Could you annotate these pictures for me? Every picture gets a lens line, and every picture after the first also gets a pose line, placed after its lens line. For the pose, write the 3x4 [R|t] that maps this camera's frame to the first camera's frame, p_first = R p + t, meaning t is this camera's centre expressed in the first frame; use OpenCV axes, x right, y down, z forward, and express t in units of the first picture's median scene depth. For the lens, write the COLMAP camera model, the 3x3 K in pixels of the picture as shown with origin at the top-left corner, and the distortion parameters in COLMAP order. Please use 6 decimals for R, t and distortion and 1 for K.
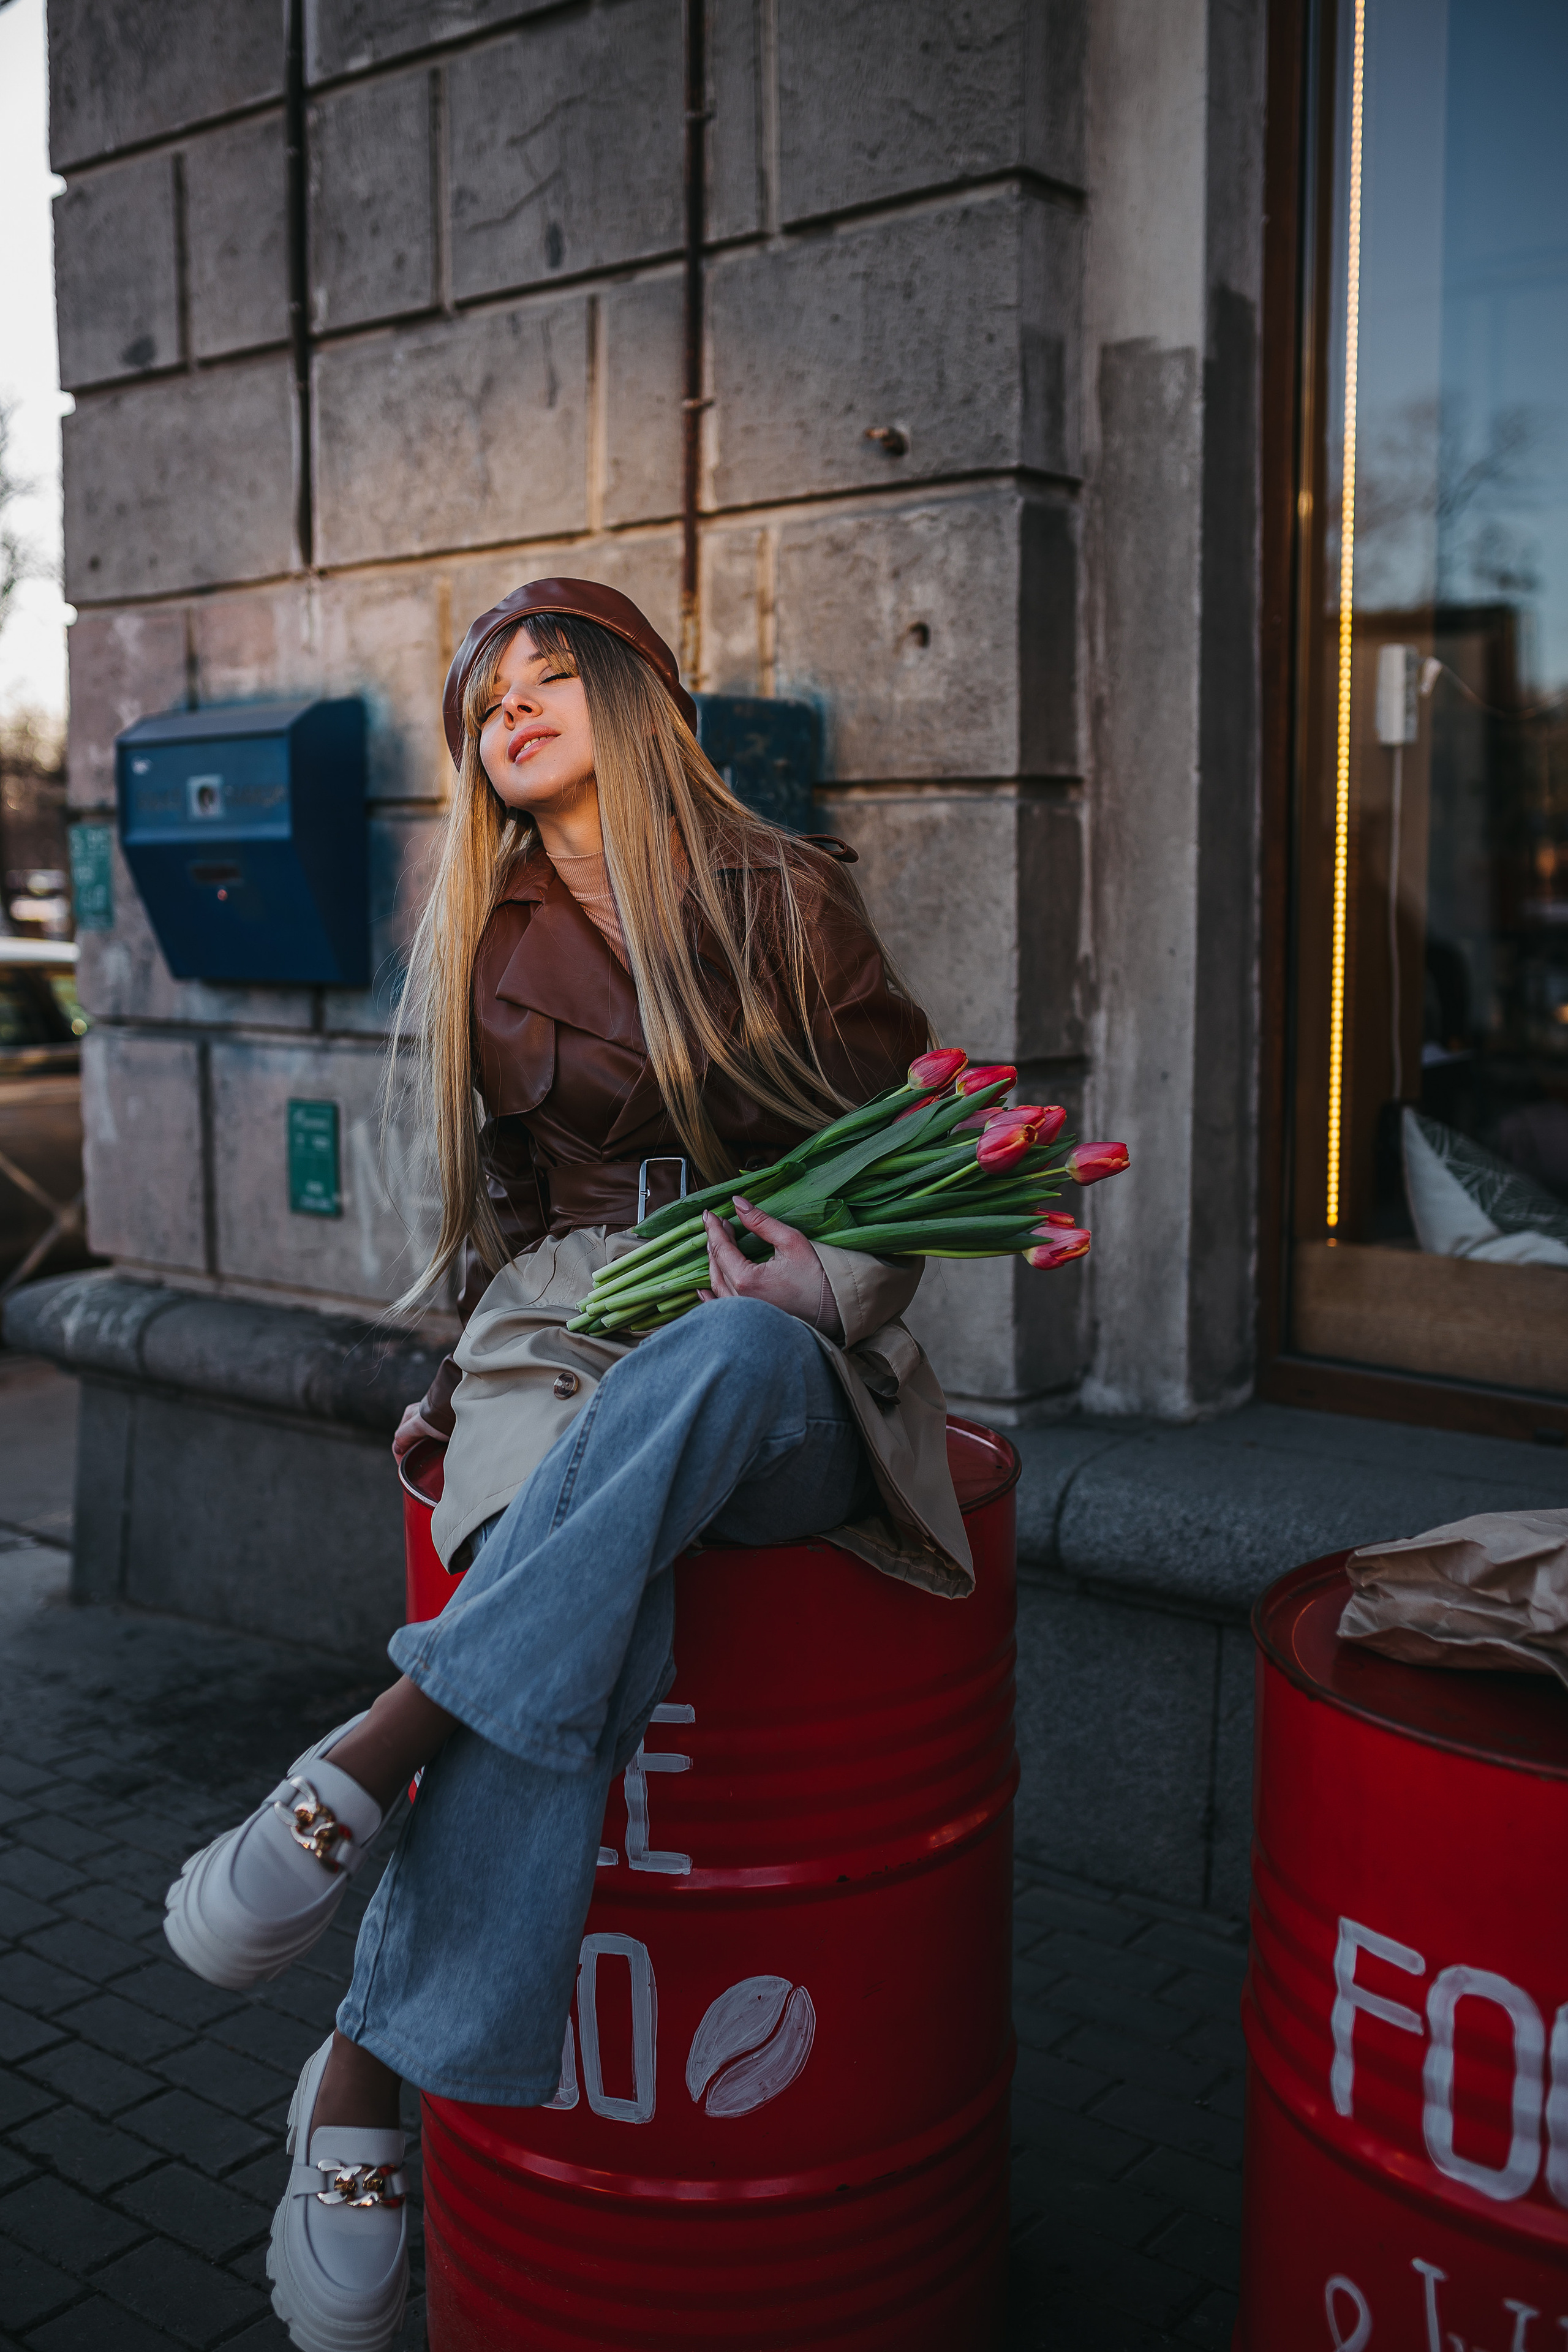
lens RADIAL K [[2337.8, 0, 792.0], [0, 2337.8, 1172.4], [0, 0, 1]] dist [-0.069383, 0.087506]
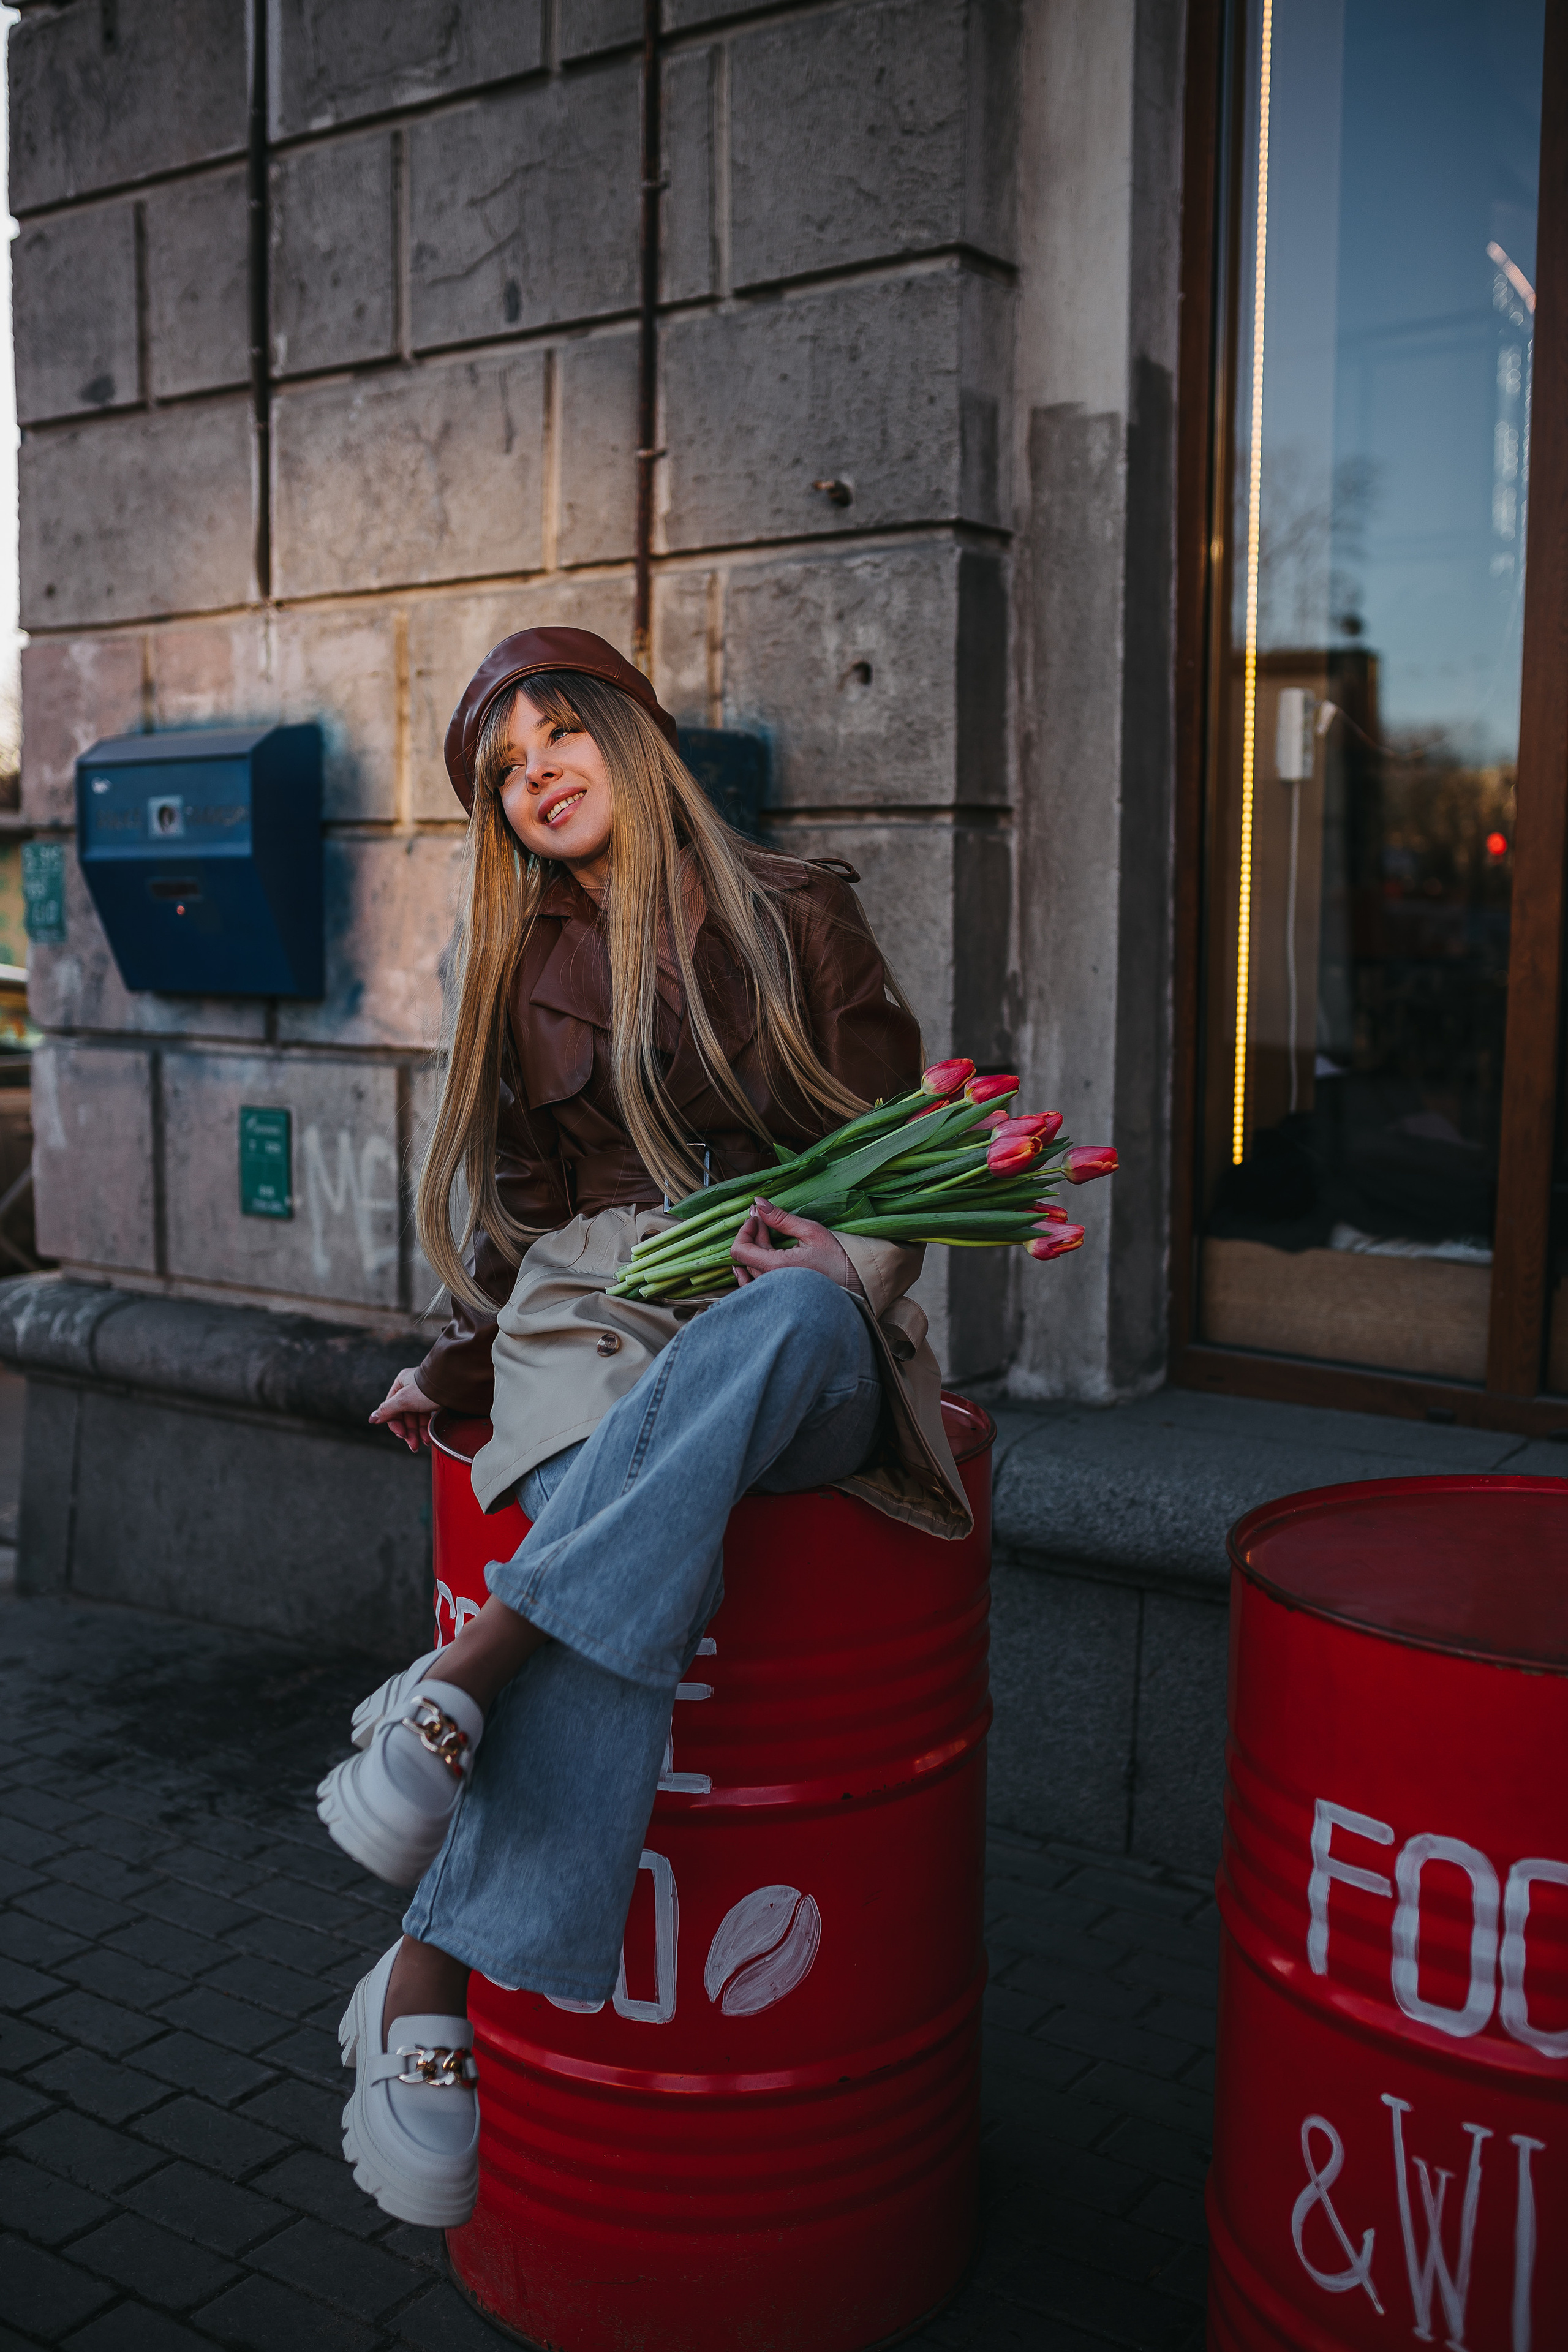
lens RADIAL K [[2311.6, 0, 784.0], [0, 2311.6, 1176.0], [0, 0, 1]] dist [-0.071448, 0.090757]
pose [[0.998030, 0.002361, 0.062694, -0.046383], [-0.001746, 0.999950, -0.009864, 0.011807], [-0.062714, 0.009735, 0.997984, -0.055827]]
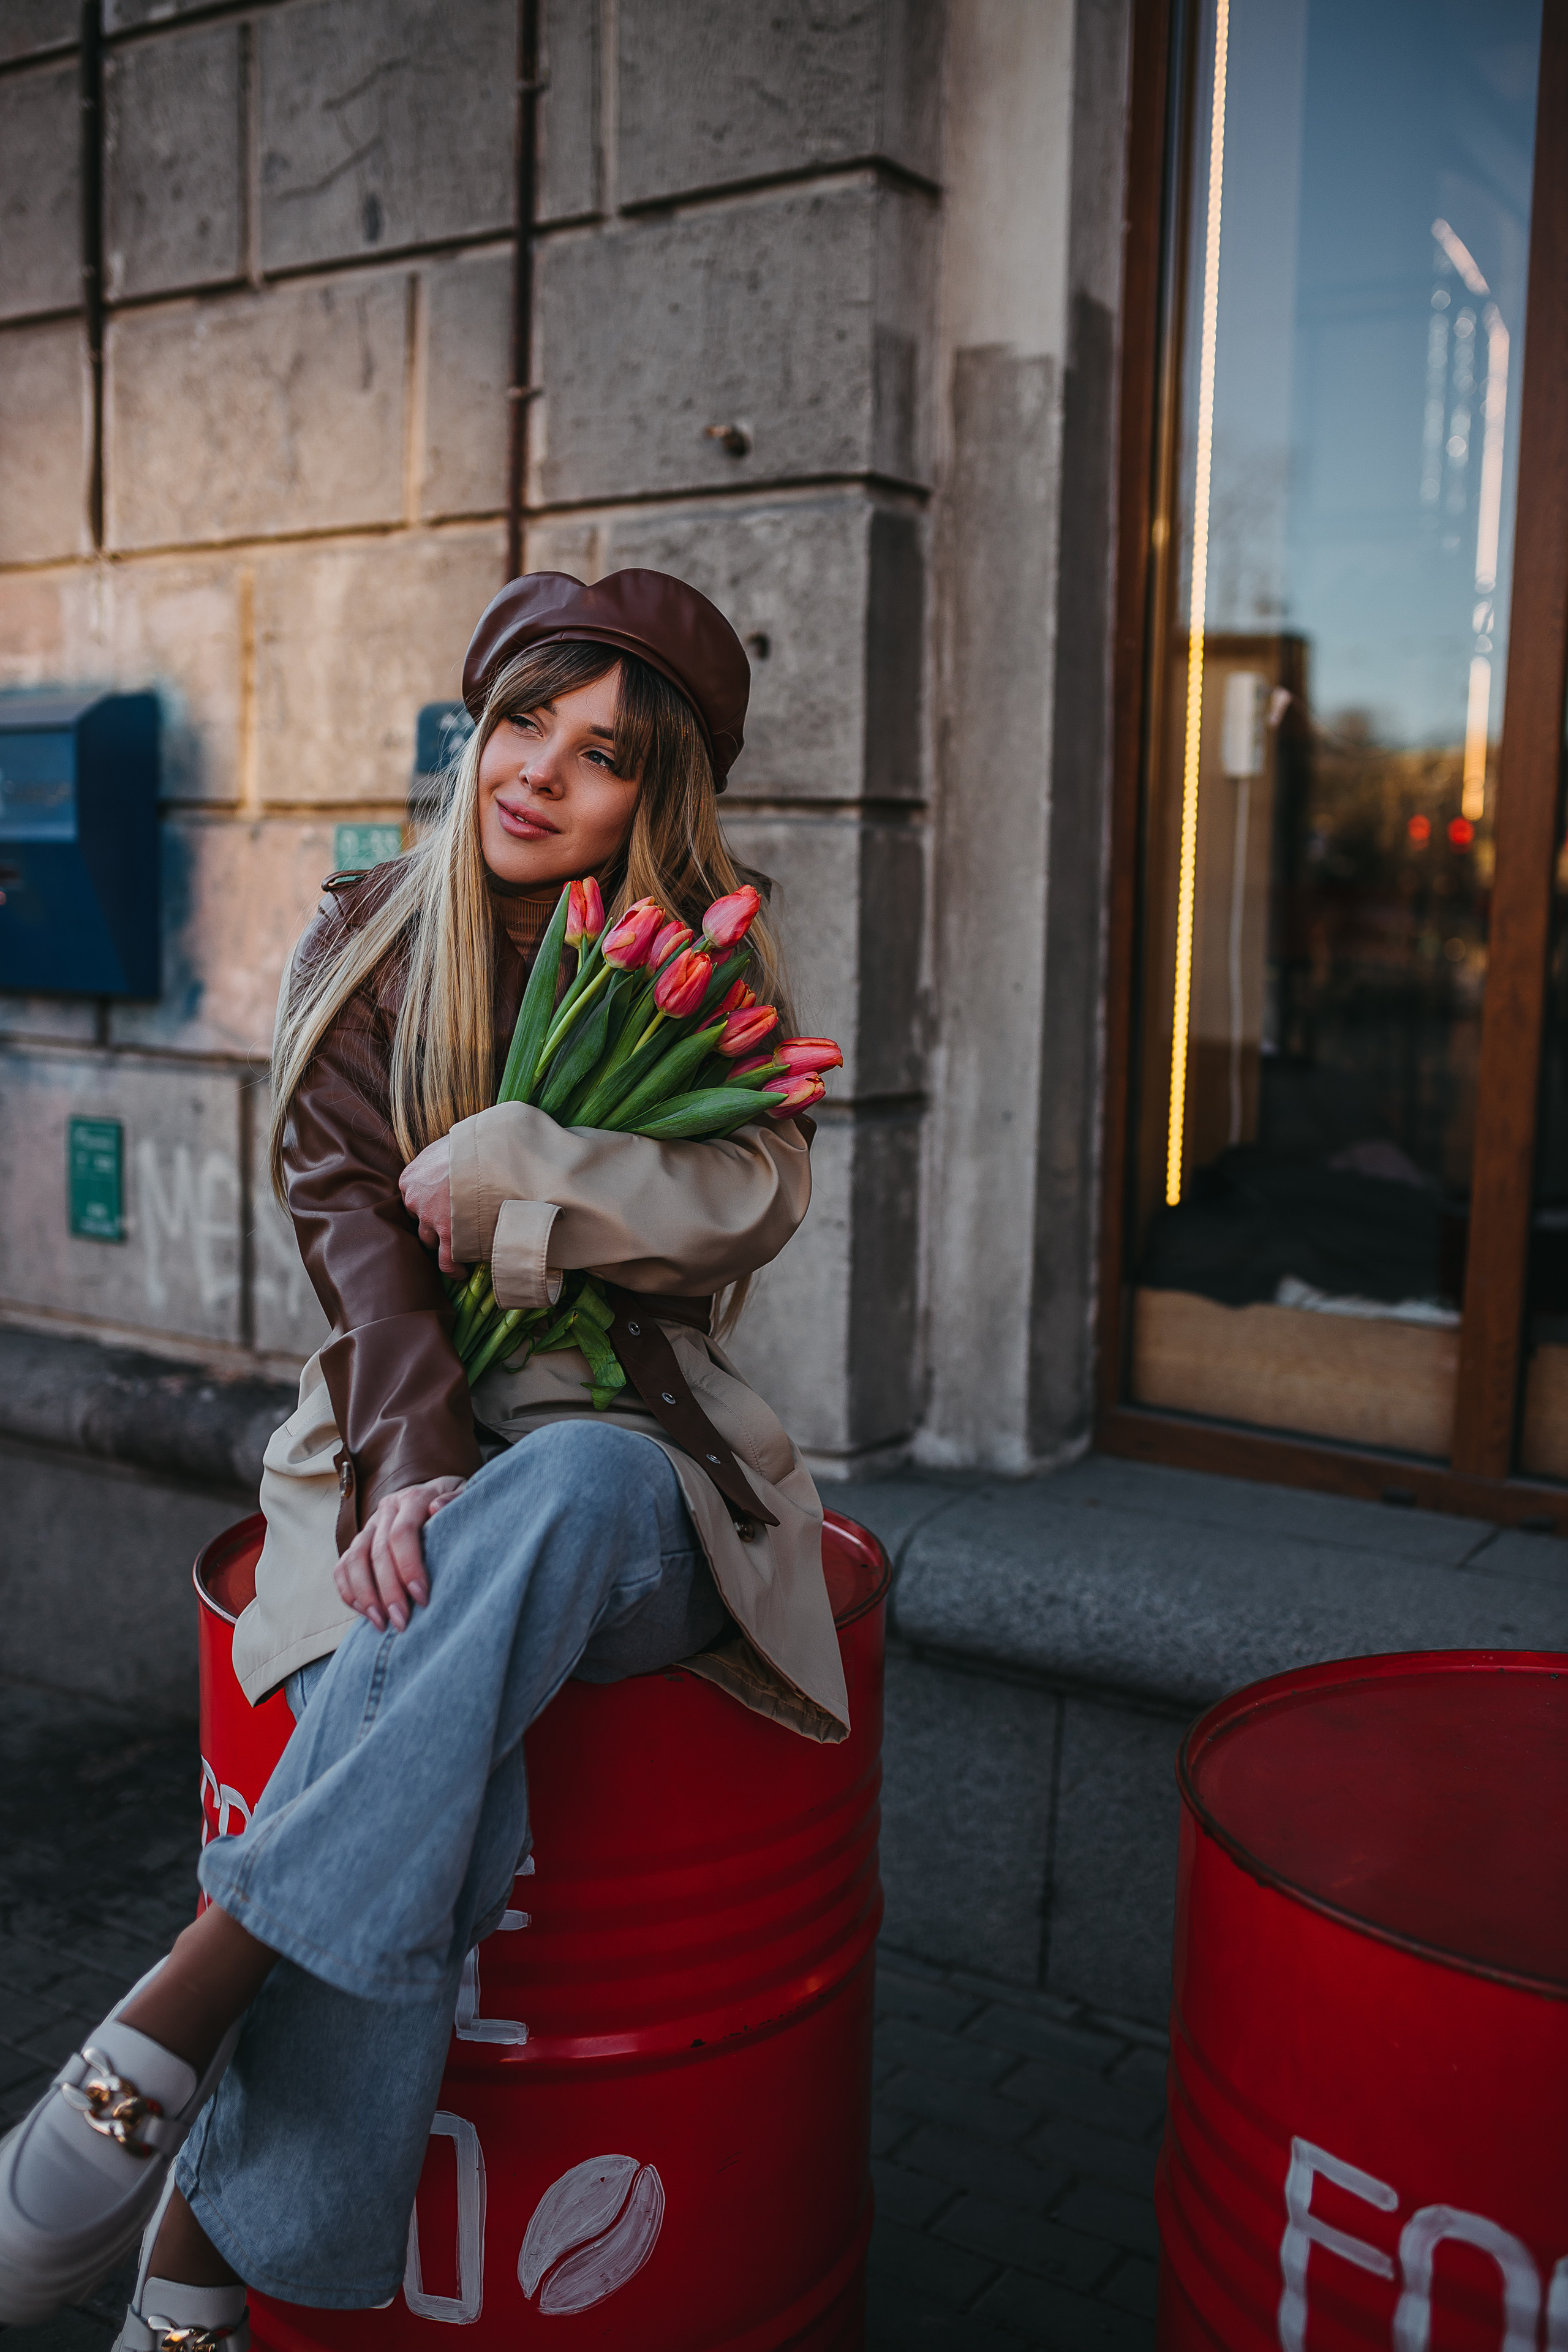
lens RADIAL K [[2261.5, 0, 791.3], [0, 2261.5, 1163.9], [0, 0, 1]] dist [-0.069729, 0.093757]
pose [[0.995021, 0.013701, 0.098718, -0.019207], [-0.013828, 0.999904, 0.000594, -0.020711], [-0.098700, -0.001956, 0.995115, 0.084840]]
